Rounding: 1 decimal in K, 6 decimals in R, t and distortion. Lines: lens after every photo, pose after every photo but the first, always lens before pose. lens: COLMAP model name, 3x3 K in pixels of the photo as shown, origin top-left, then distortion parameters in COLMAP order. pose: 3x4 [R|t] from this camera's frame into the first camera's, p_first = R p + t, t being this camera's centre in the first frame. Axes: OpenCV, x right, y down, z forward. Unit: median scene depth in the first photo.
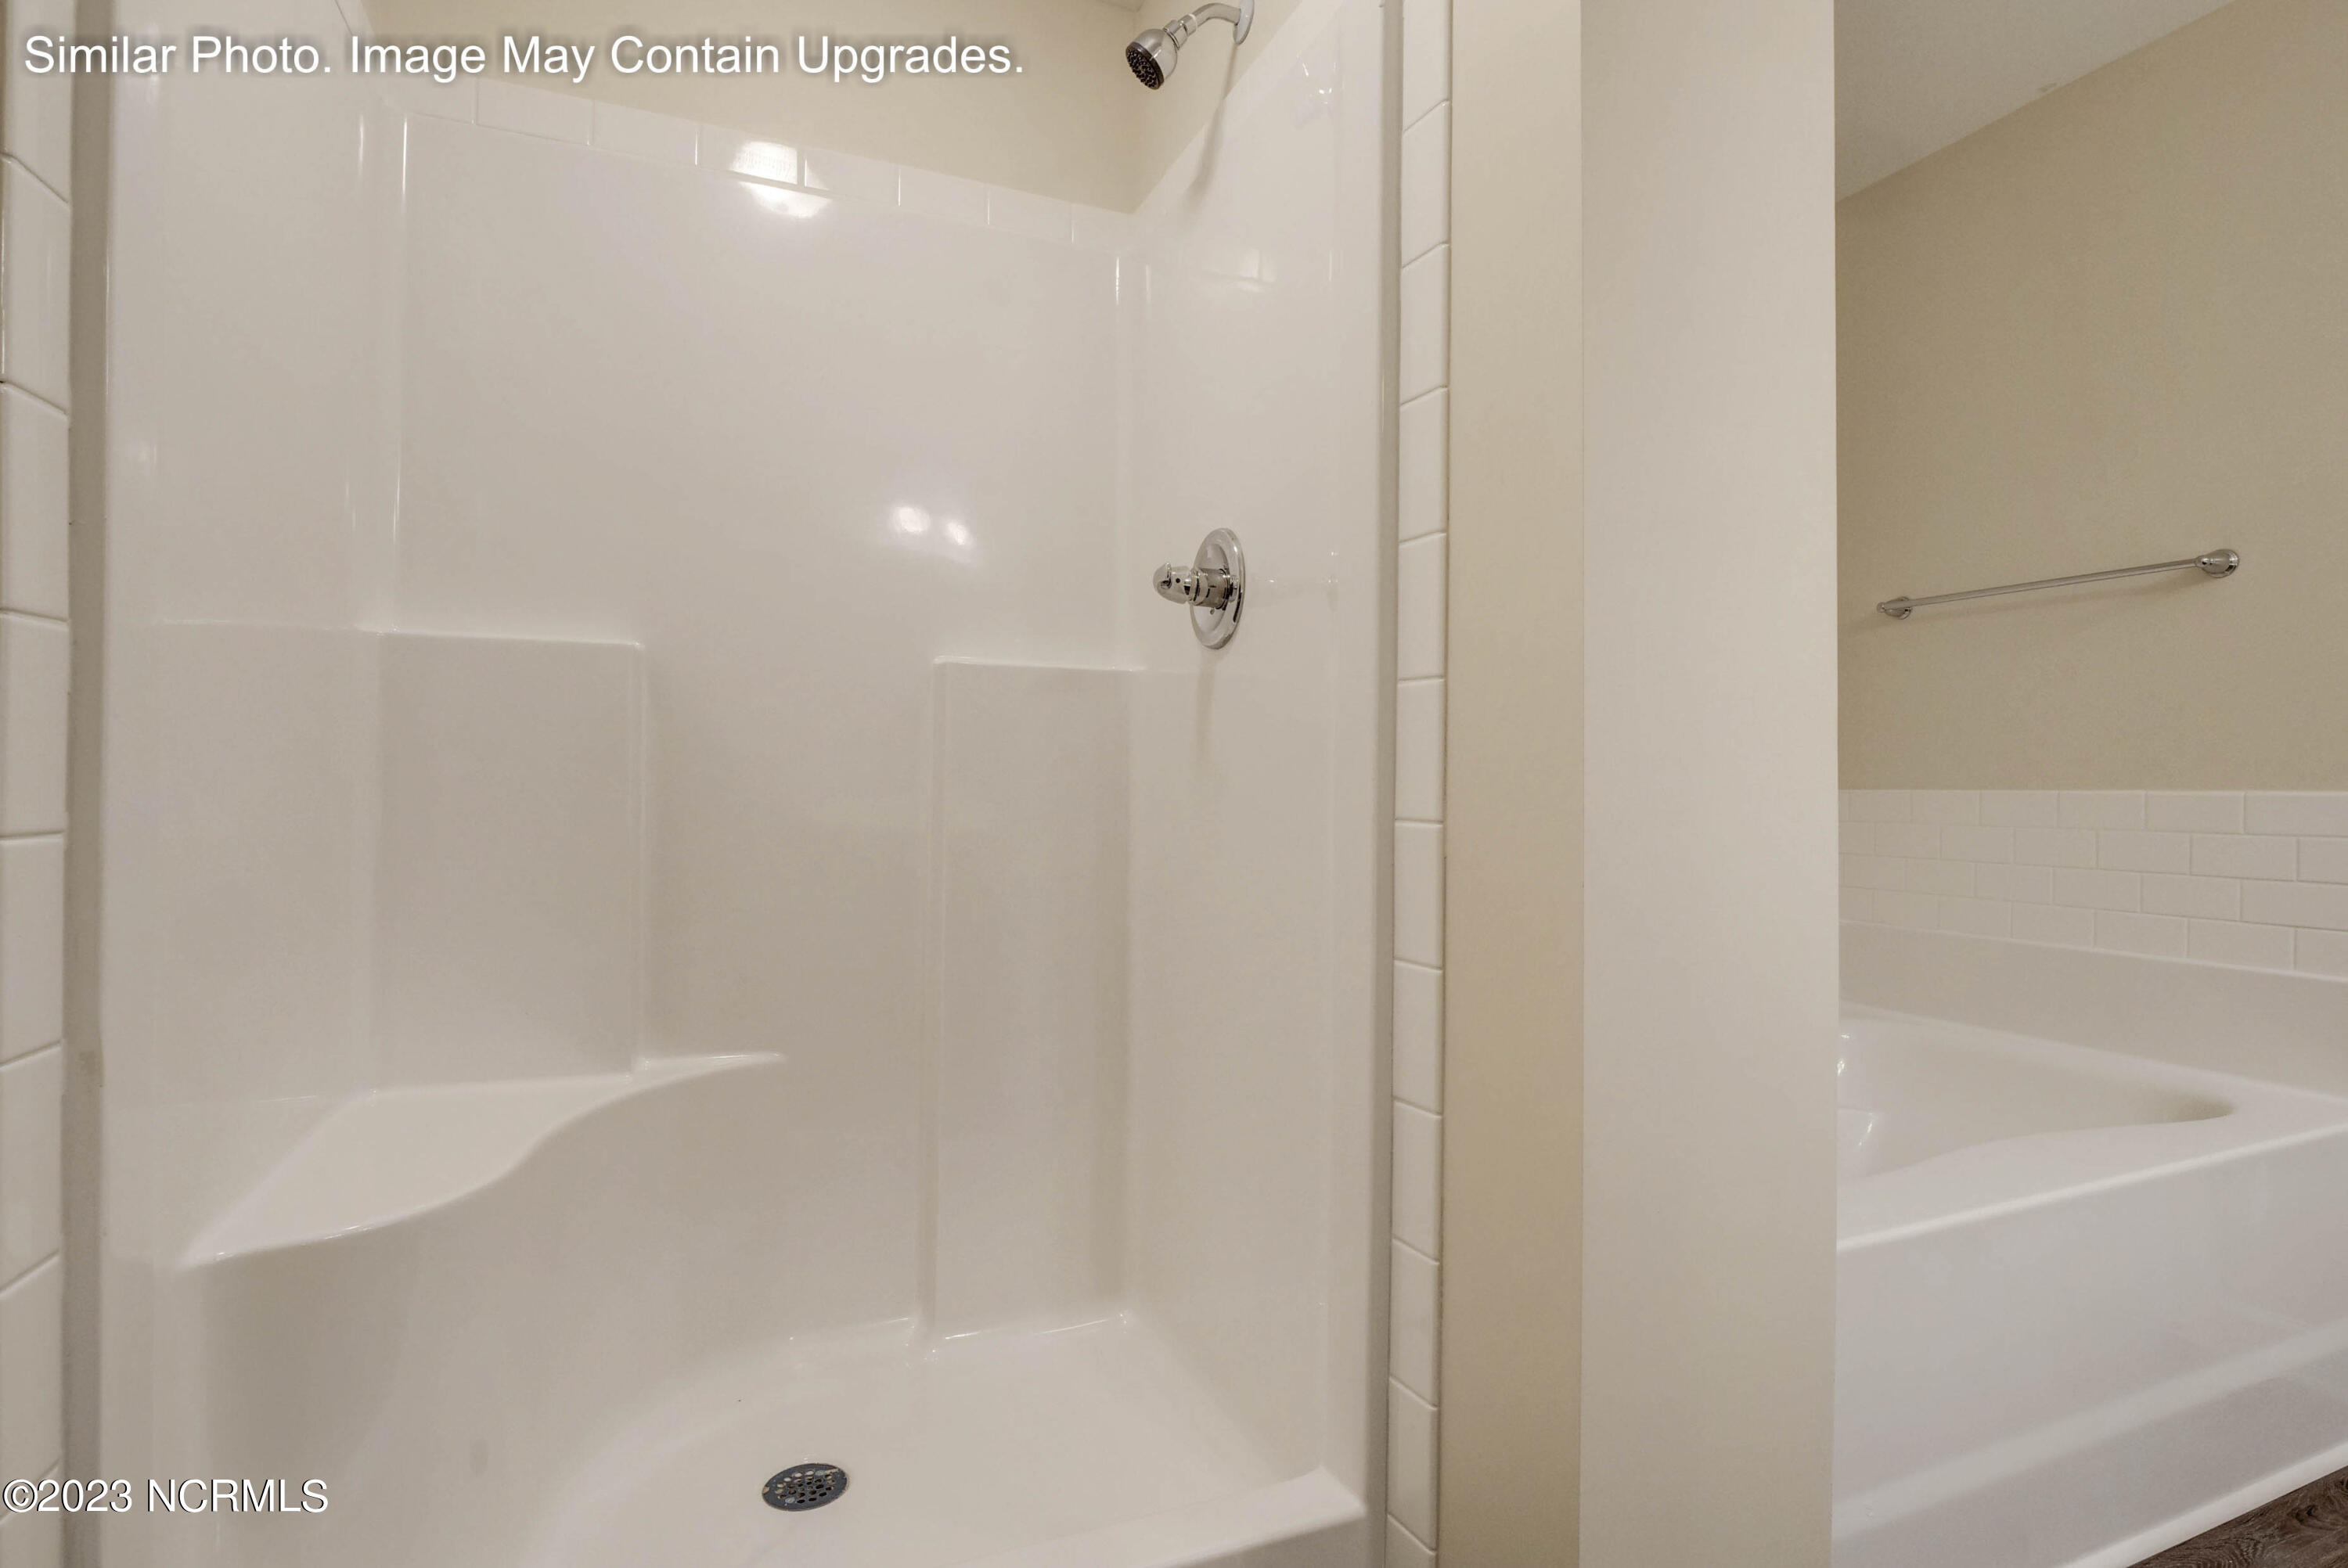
lens RADIAL K [[1139.2, 0, 1185.4], [0, 1139.2, 775.6], [0, 0, 1]] dist [-0.013023, -0.000877]
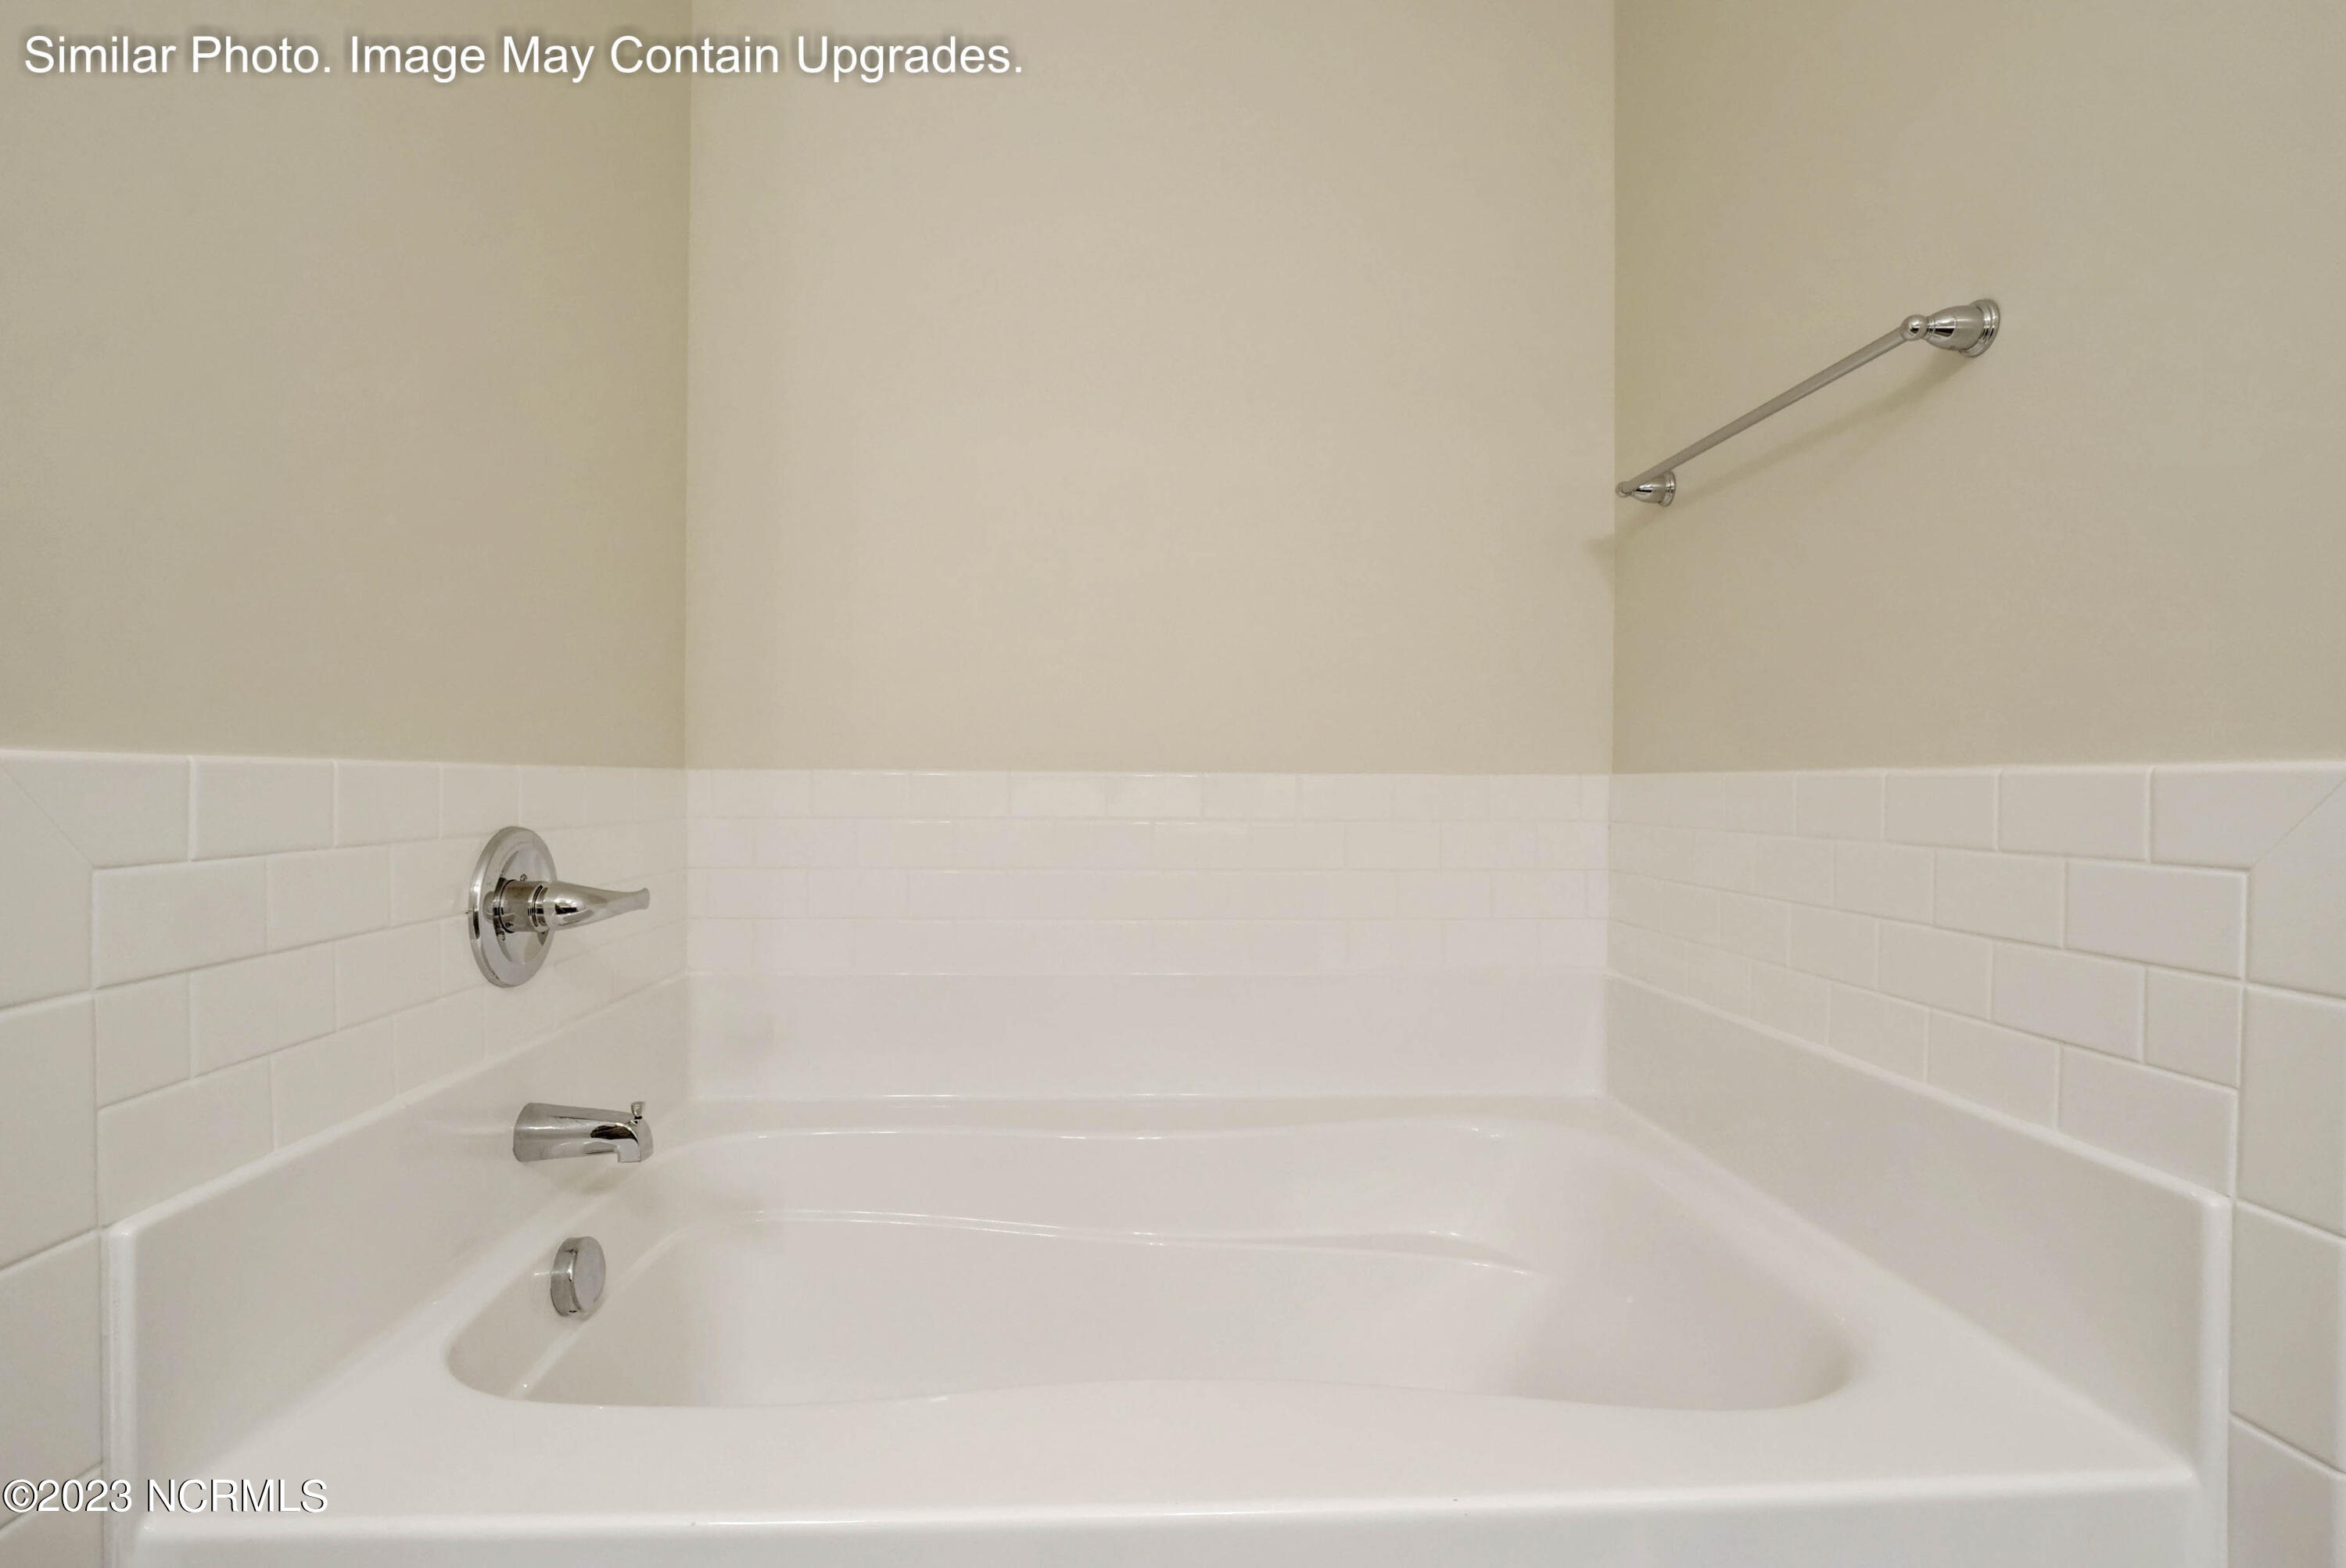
lens RADIAL K [[1138.4, 0, 1168.4], [0, 1138.4, 800.6], [0, 0, 1]] dist [-0.013023, -0.000877]
pose [[0.930589, -0.010078, -0.365926, 0.766999], [0.020099, 0.999520, 0.023587, 0.009255], [0.365513, -0.029305, 0.930345, 0.376077]]
